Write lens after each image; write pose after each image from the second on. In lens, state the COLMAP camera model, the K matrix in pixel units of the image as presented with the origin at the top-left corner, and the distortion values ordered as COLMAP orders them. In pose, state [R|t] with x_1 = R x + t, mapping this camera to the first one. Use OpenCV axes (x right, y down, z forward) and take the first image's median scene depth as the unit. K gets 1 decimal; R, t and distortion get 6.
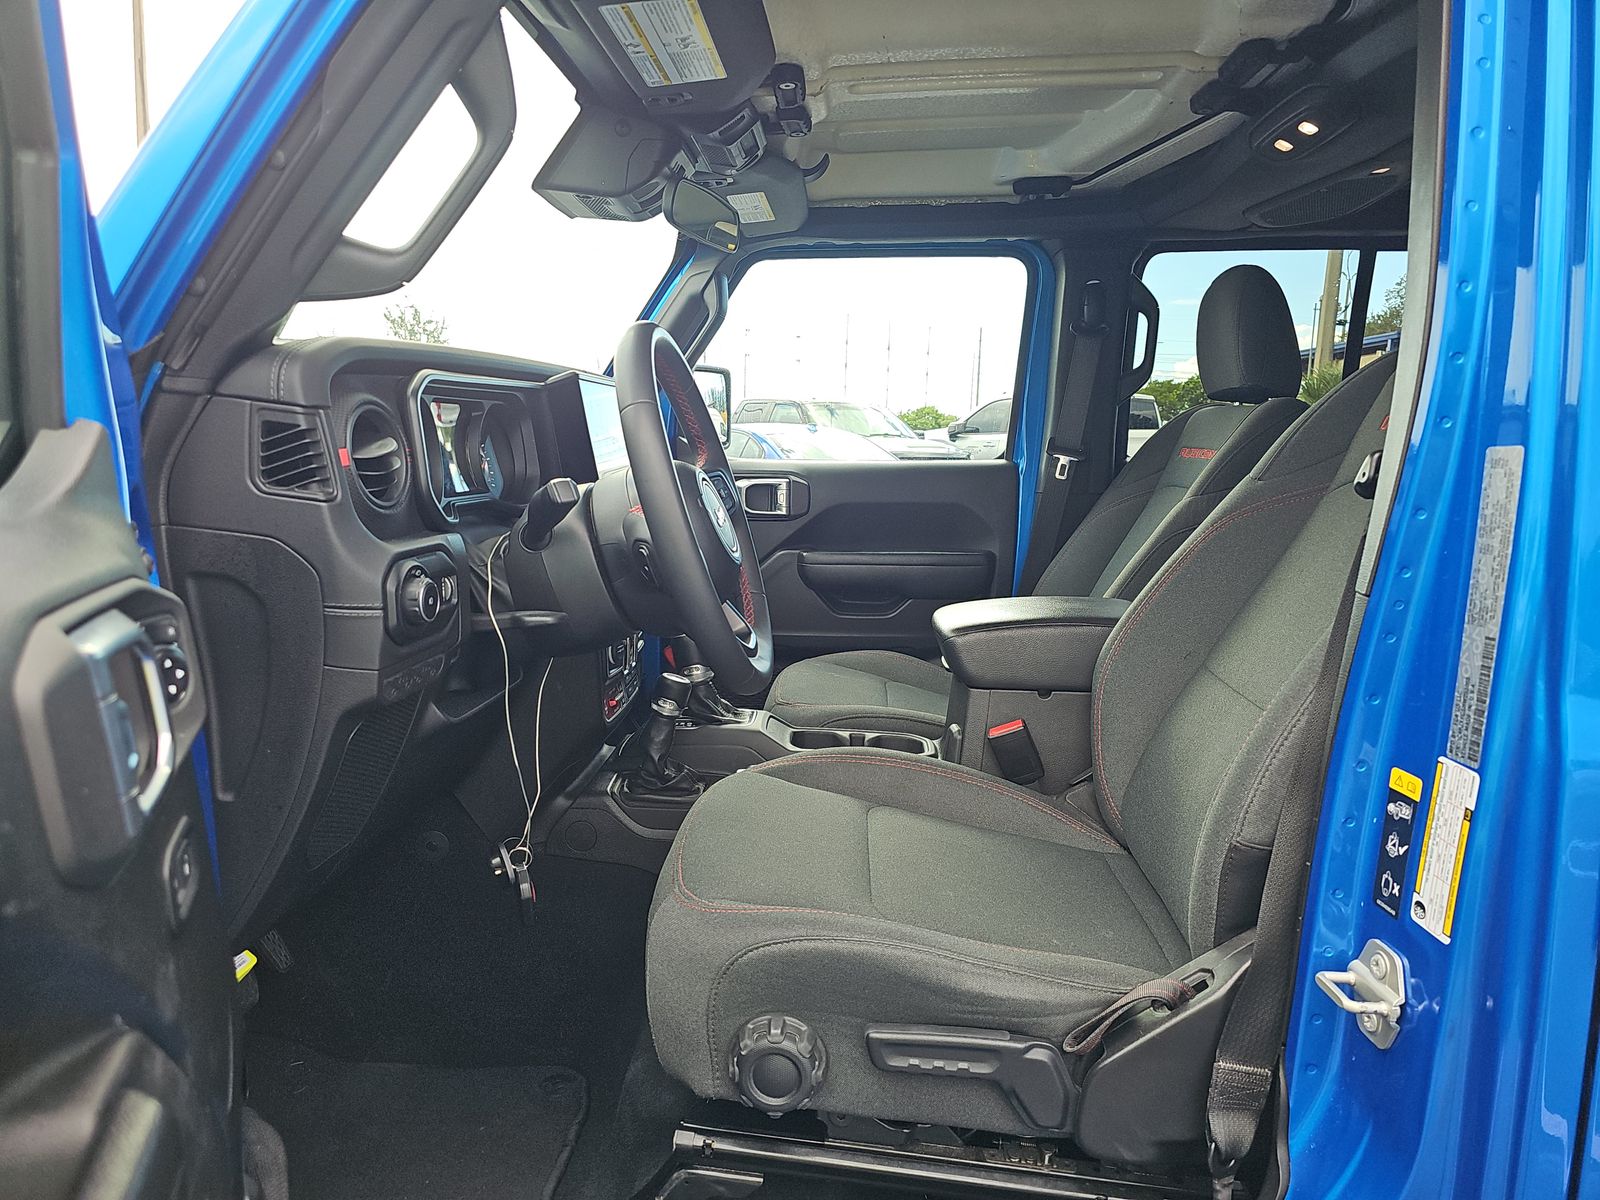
lens RADIAL K [[998.6, 0, 800.0], [0, 998.6, 600.0], [0, 0, 1]] dist [0.010209, -0.002742]
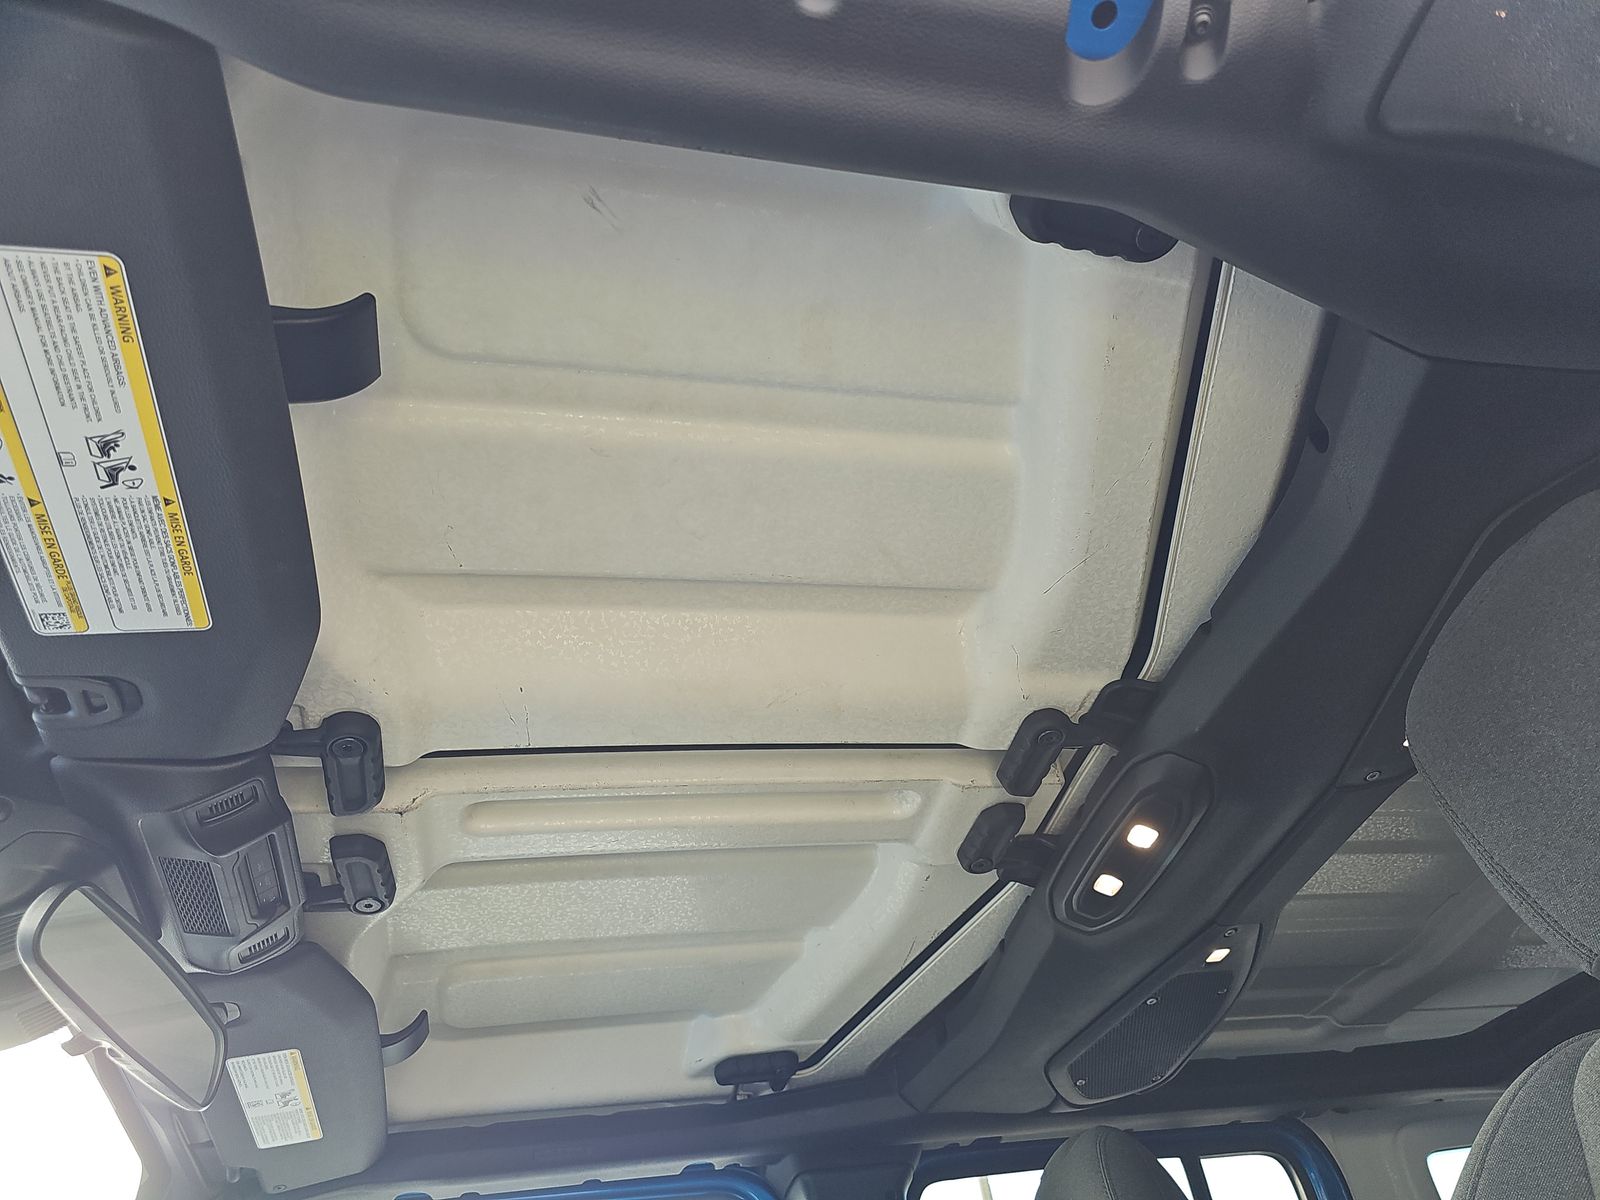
lens RADIAL K [[998.6, 0, 800.0], [0, 998.6, 600.0], [0, 0, 1]] dist [0.010209, -0.002742]
pose [[0.952556, 0.101947, 0.286782, 0.053233], [0.188995, 0.540450, -0.819875, -0.027505], [-0.238575, 0.835177, 0.495541, 0.496627]]
